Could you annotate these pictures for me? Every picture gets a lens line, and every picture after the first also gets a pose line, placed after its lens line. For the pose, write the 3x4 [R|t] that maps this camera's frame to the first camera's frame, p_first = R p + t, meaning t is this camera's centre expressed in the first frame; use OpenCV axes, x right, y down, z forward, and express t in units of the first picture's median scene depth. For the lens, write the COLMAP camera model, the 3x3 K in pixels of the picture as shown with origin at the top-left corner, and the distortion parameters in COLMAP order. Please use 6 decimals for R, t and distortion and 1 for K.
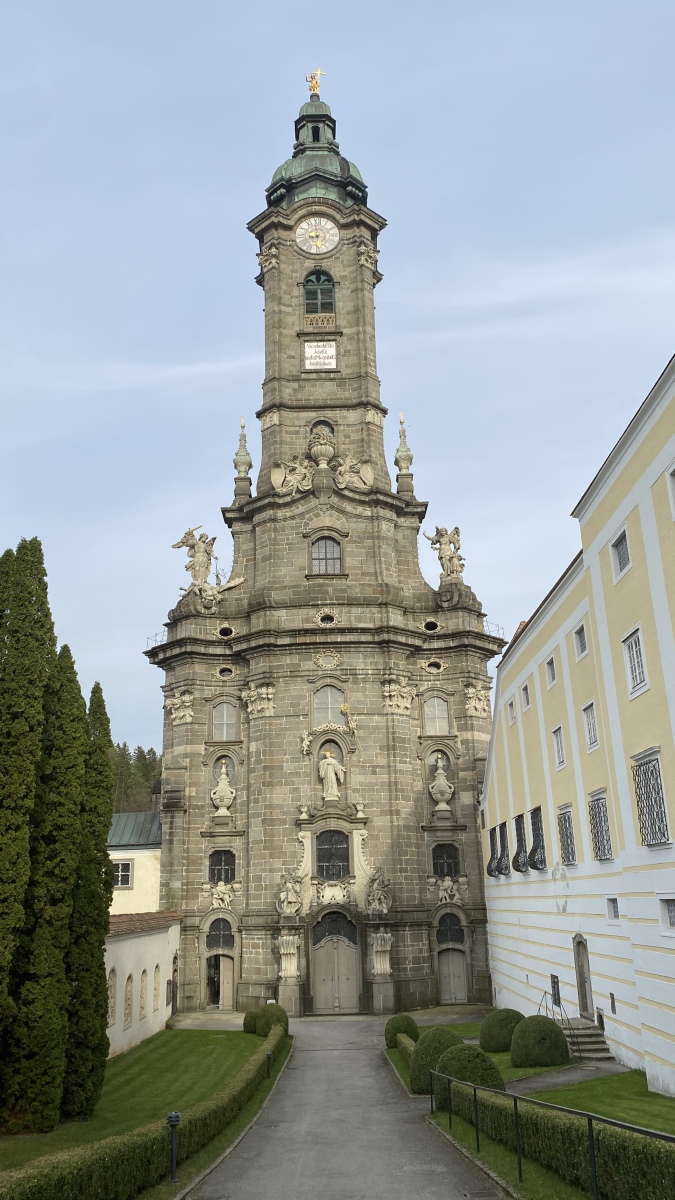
lens RADIAL K [[931.4, 0, 329.0], [0, 931.4, 594.4], [0, 0, 1]] dist [0.177963, -0.539074]
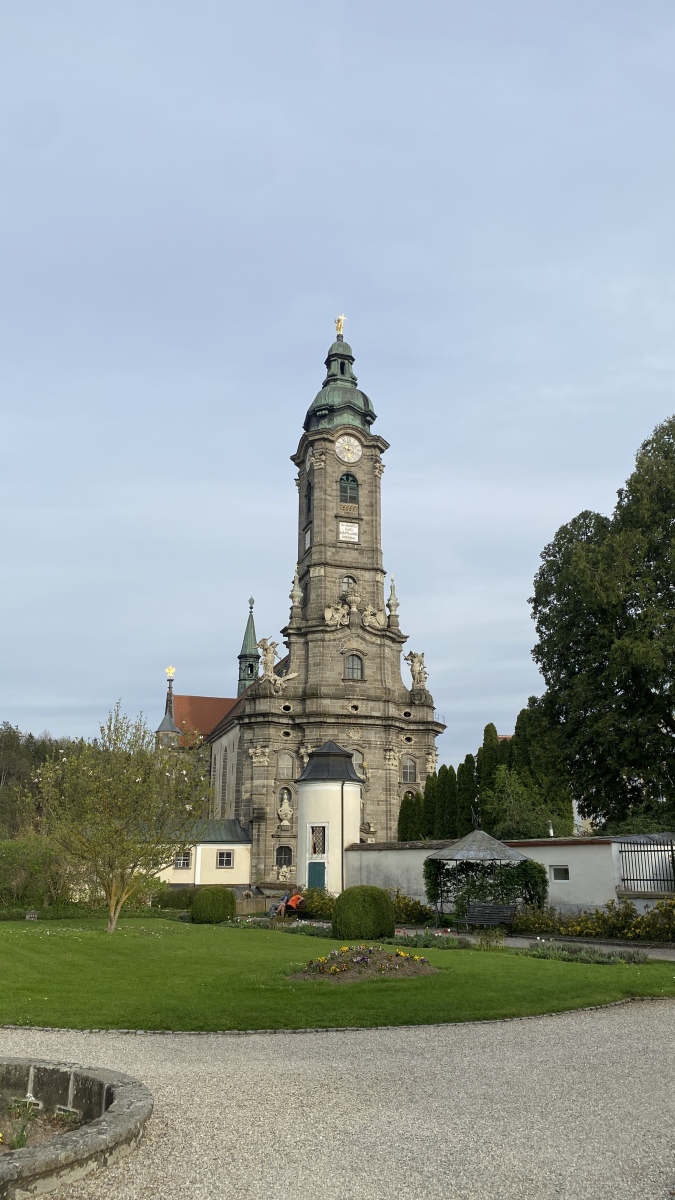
lens RADIAL K [[902.1, 0, 339.6], [0, 902.1, 596.7], [0, 0, 1]] dist [0.165529, -0.391356]
pose [[0.951357, 0.113783, 0.286310, -0.499190], [-0.120066, 0.992756, 0.004422, -0.169584], [-0.283733, -0.038583, 0.958127, -0.505655]]
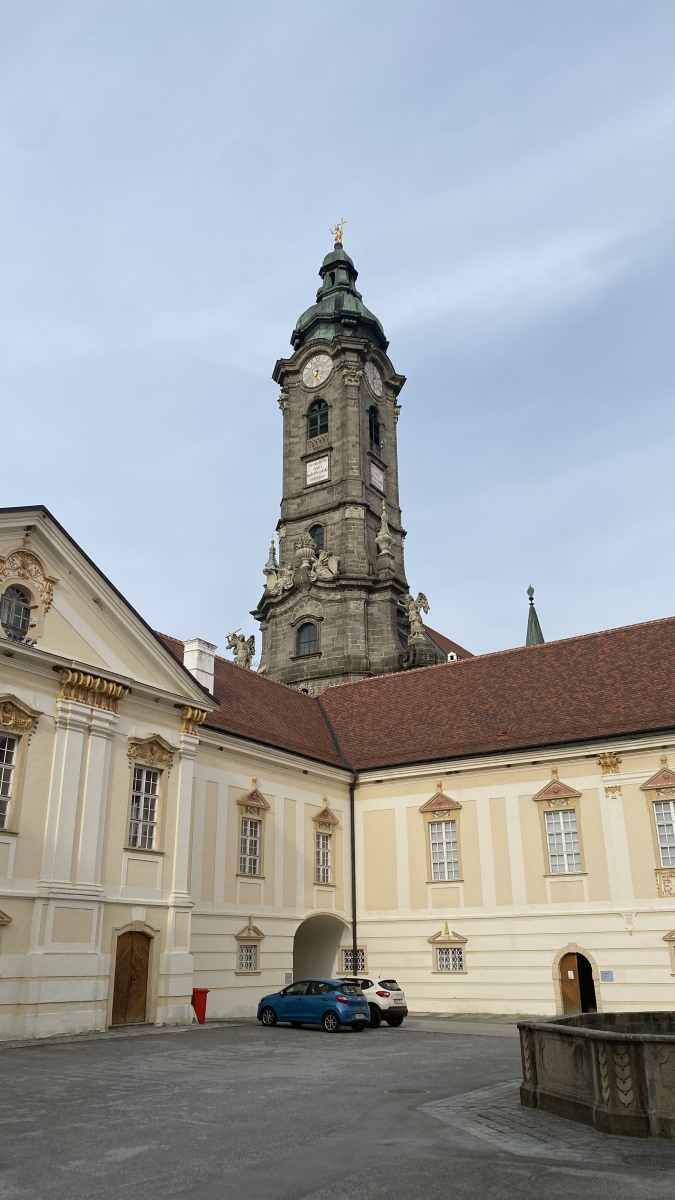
lens RADIAL K [[920.4, 0, 337.5], [0, 920.4, 600.0], [0, 0, 1]] dist [0.105637, -0.285471]
pose [[0.847145, -0.178218, -0.500583, 0.646307], [0.153603, 0.983991, -0.090376, 0.022754], [0.508676, -0.000330, 0.860958, -0.007553]]
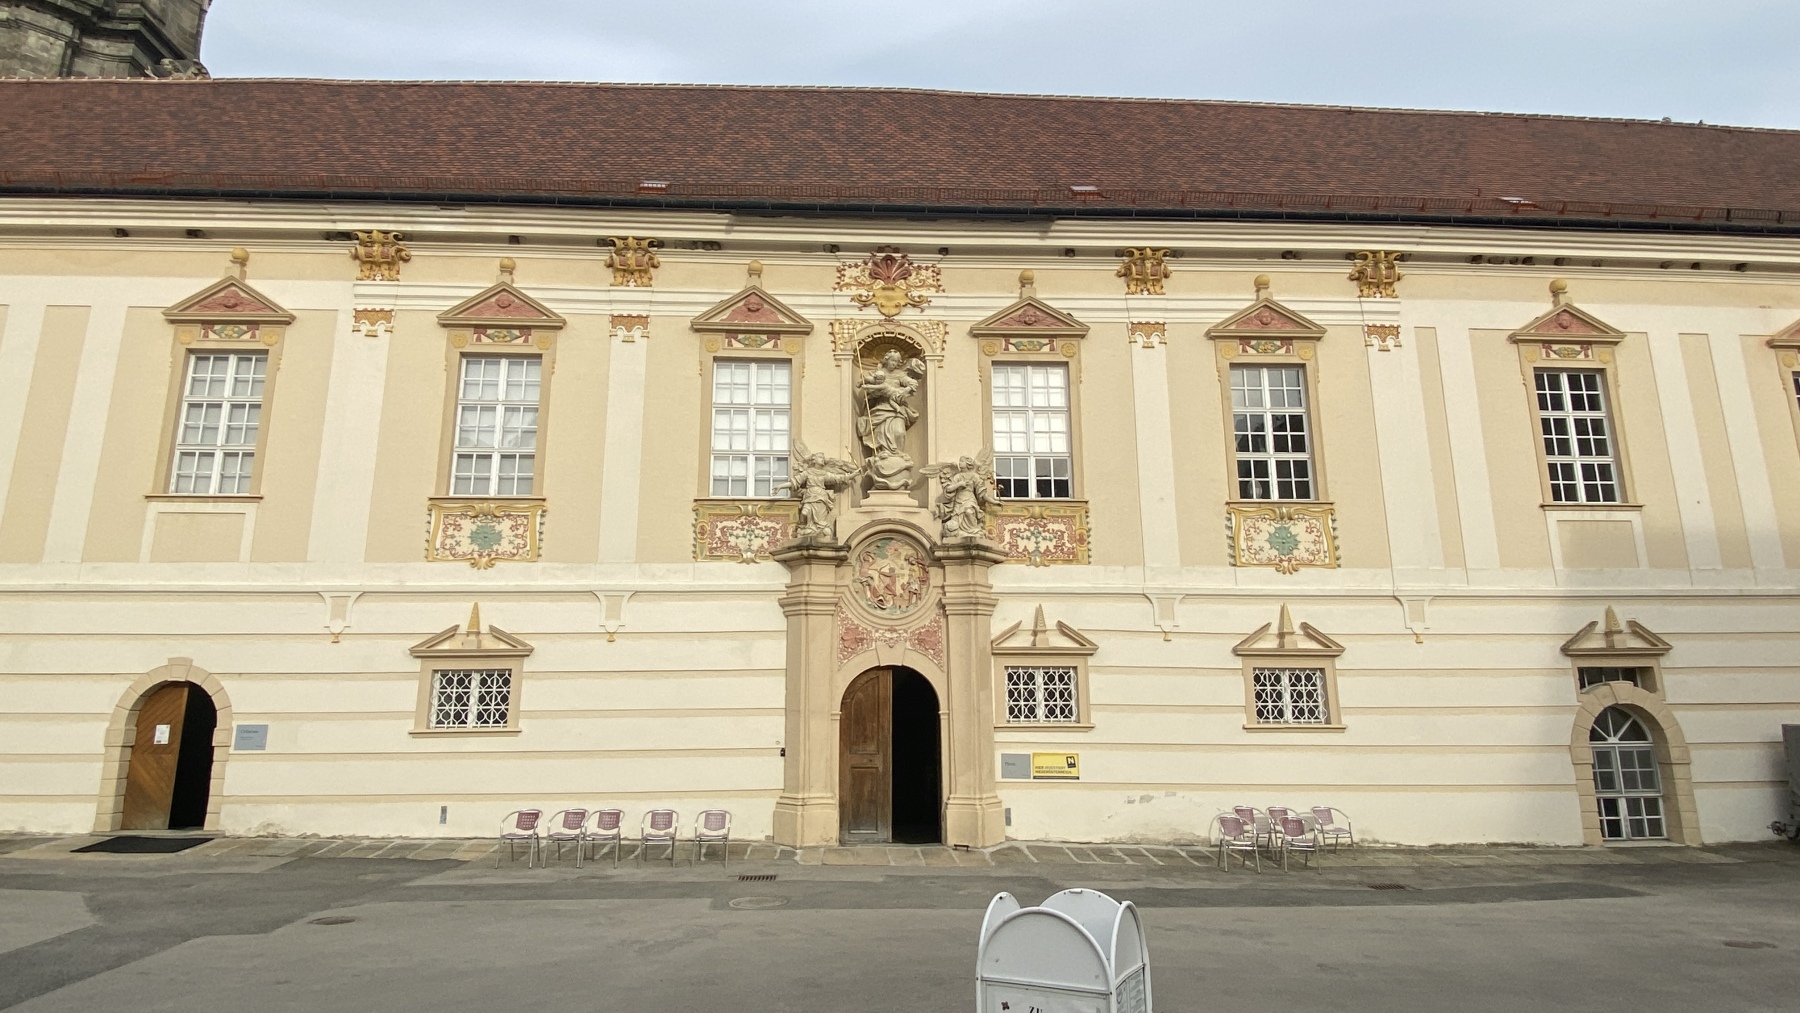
lens RADIAL K [[927.2, 0, 900.0], [0, 927.2, 506.5], [0, 0, 1]] dist [0.036084, -0.026228]
pose [[0.996704, 0.038344, 0.071488, 0.599099], [-0.045384, 0.993991, 0.099611, 0.143299], [-0.067239, -0.102528, 0.992455, 0.352288]]
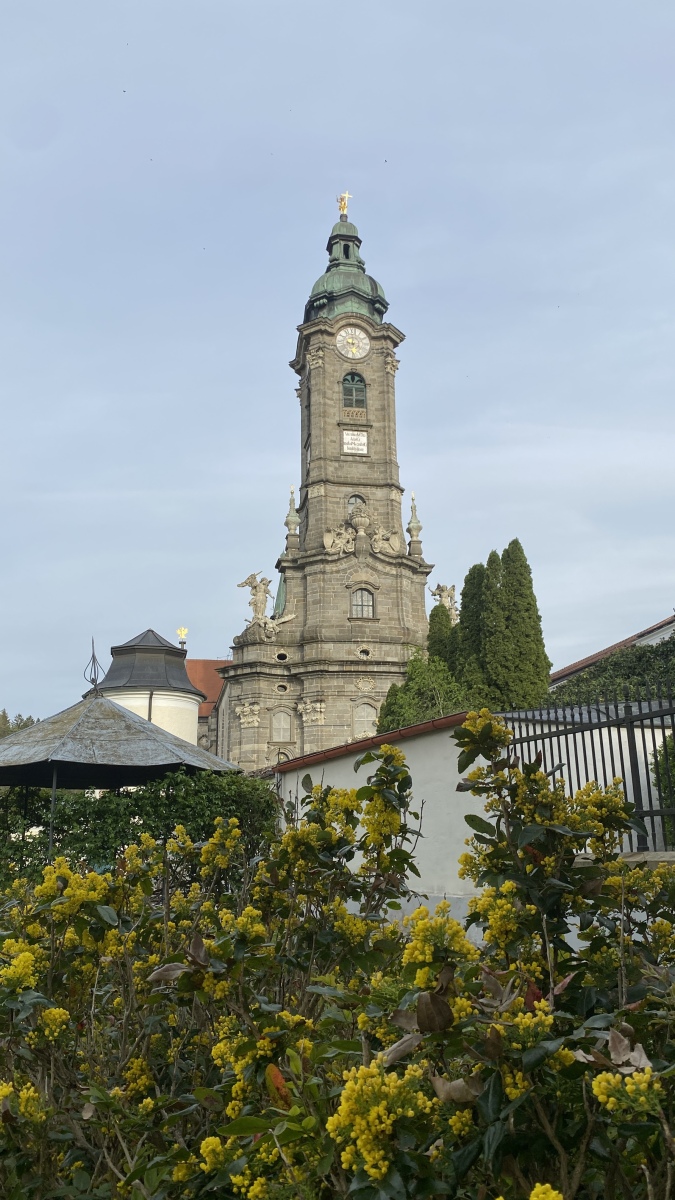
lens RADIAL K [[902.1, 0, 339.6], [0, 902.1, 596.7], [0, 0, 1]] dist [0.165529, -0.391356]
pose [[0.981894, 0.062376, 0.178869, -0.267774], [-0.067700, 0.997422, 0.023811, -0.080049], [-0.176923, -0.035490, 0.983585, -0.250485]]
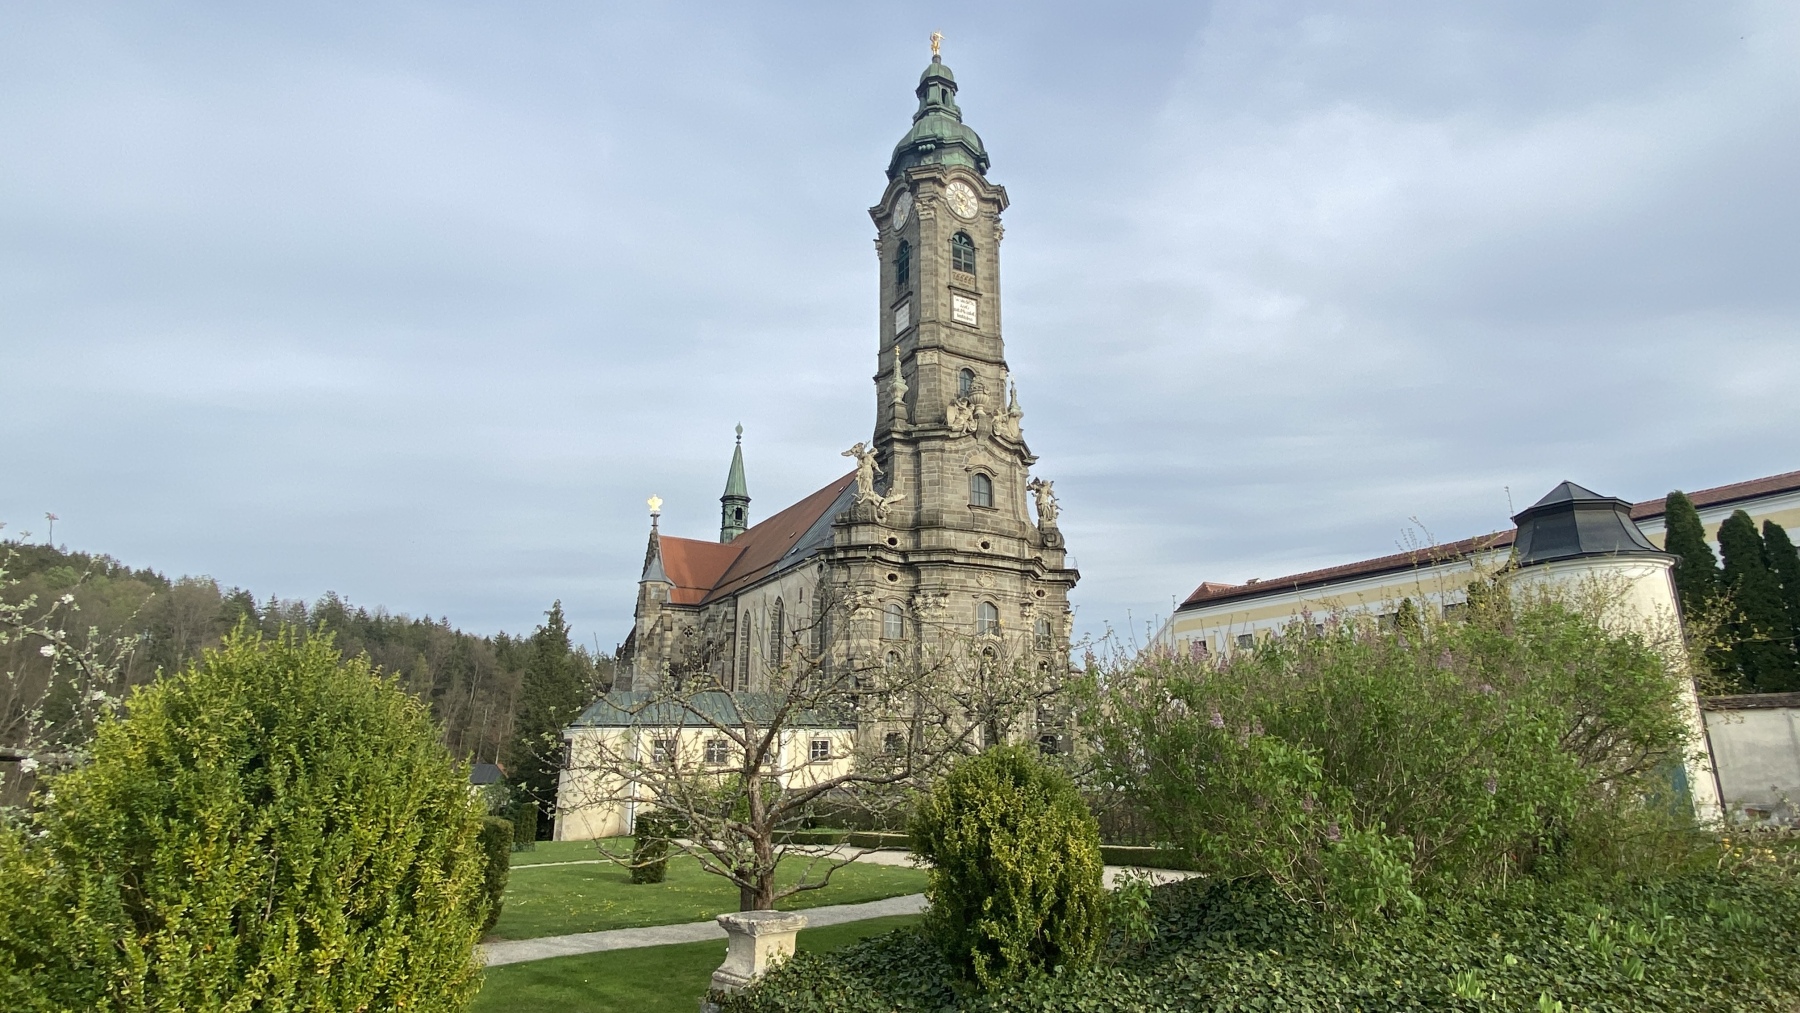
lens RADIAL K [[941.2, 0, 894.9], [0, 941.2, 509.6], [0, 0, 1]] dist [0.069785, -0.000114]
pose [[0.863386, 0.155558, 0.479965, -0.672109], [-0.173887, 0.984745, -0.006361, 0.009397], [-0.473632, -0.077968, 0.877265, 0.009723]]
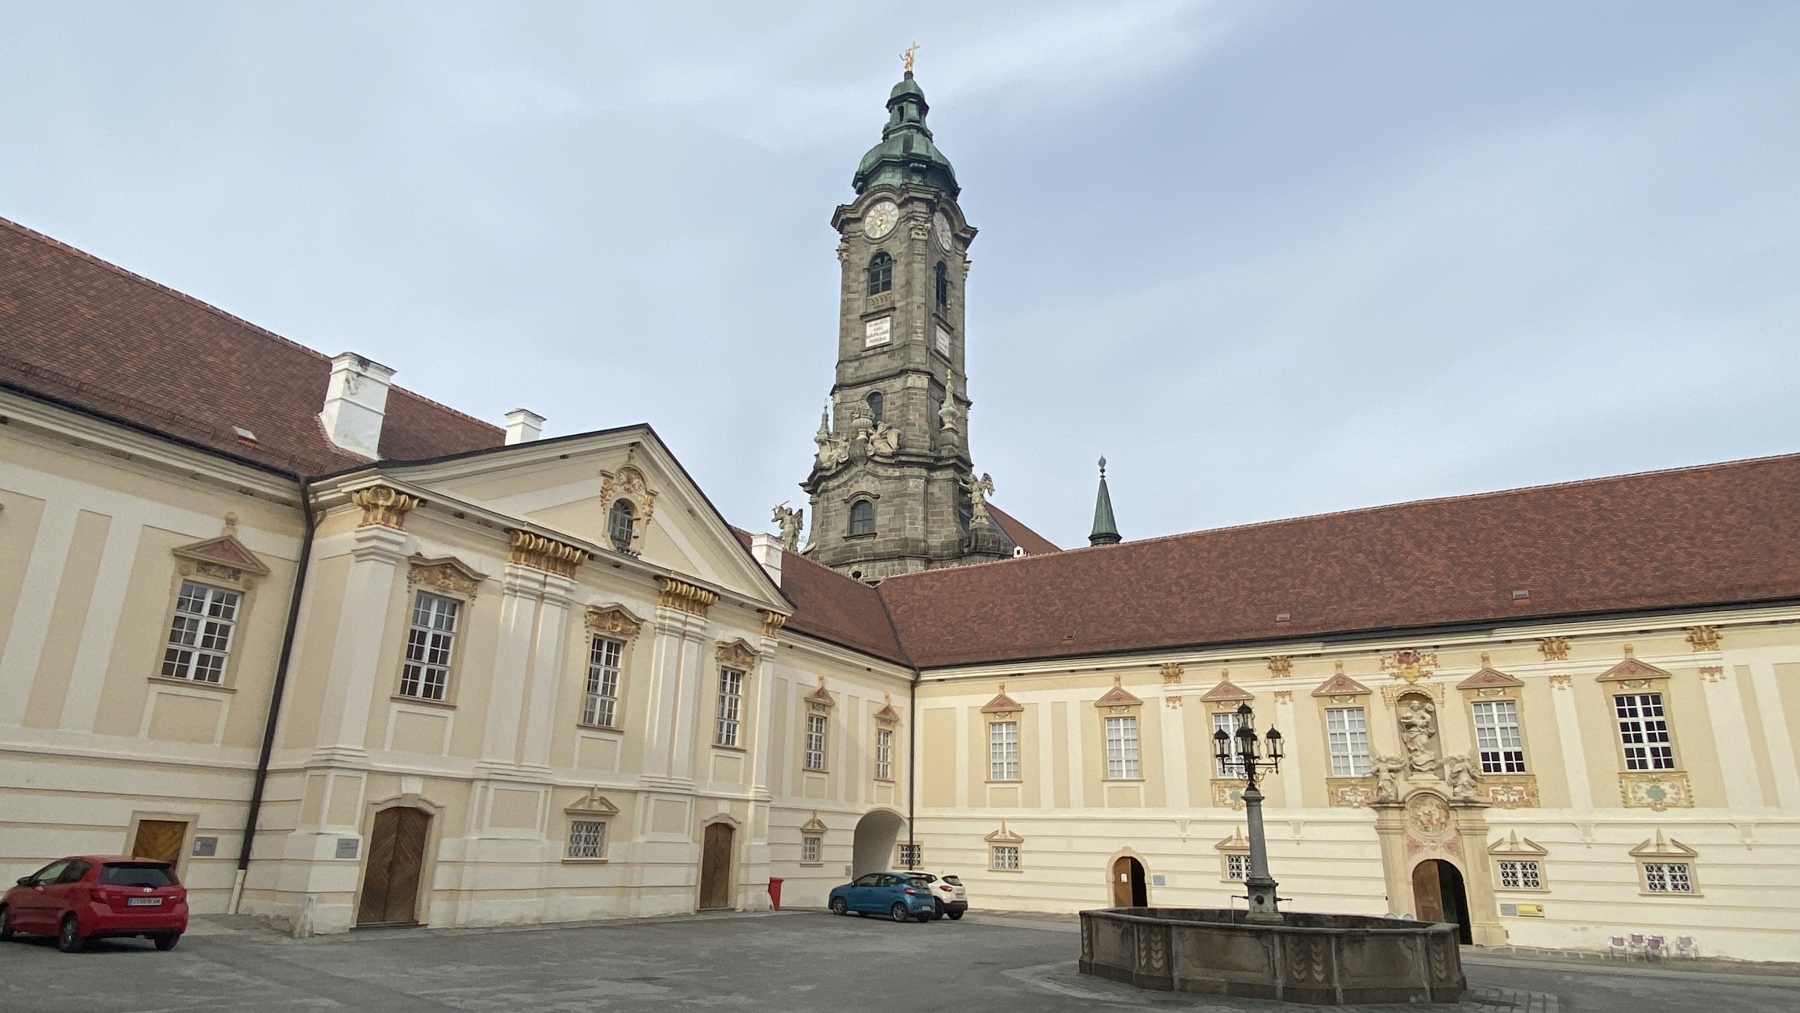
lens RADIAL K [[1075.5, 0, 894.4], [0, 1075.5, 503.0], [0, 0, 1]] dist [0.090293, -0.096701]
pose [[0.861640, -0.117151, -0.493814, 0.685689], [0.116045, 0.992695, -0.033021, -0.011468], [0.494075, -0.028852, 0.868940, -0.112028]]
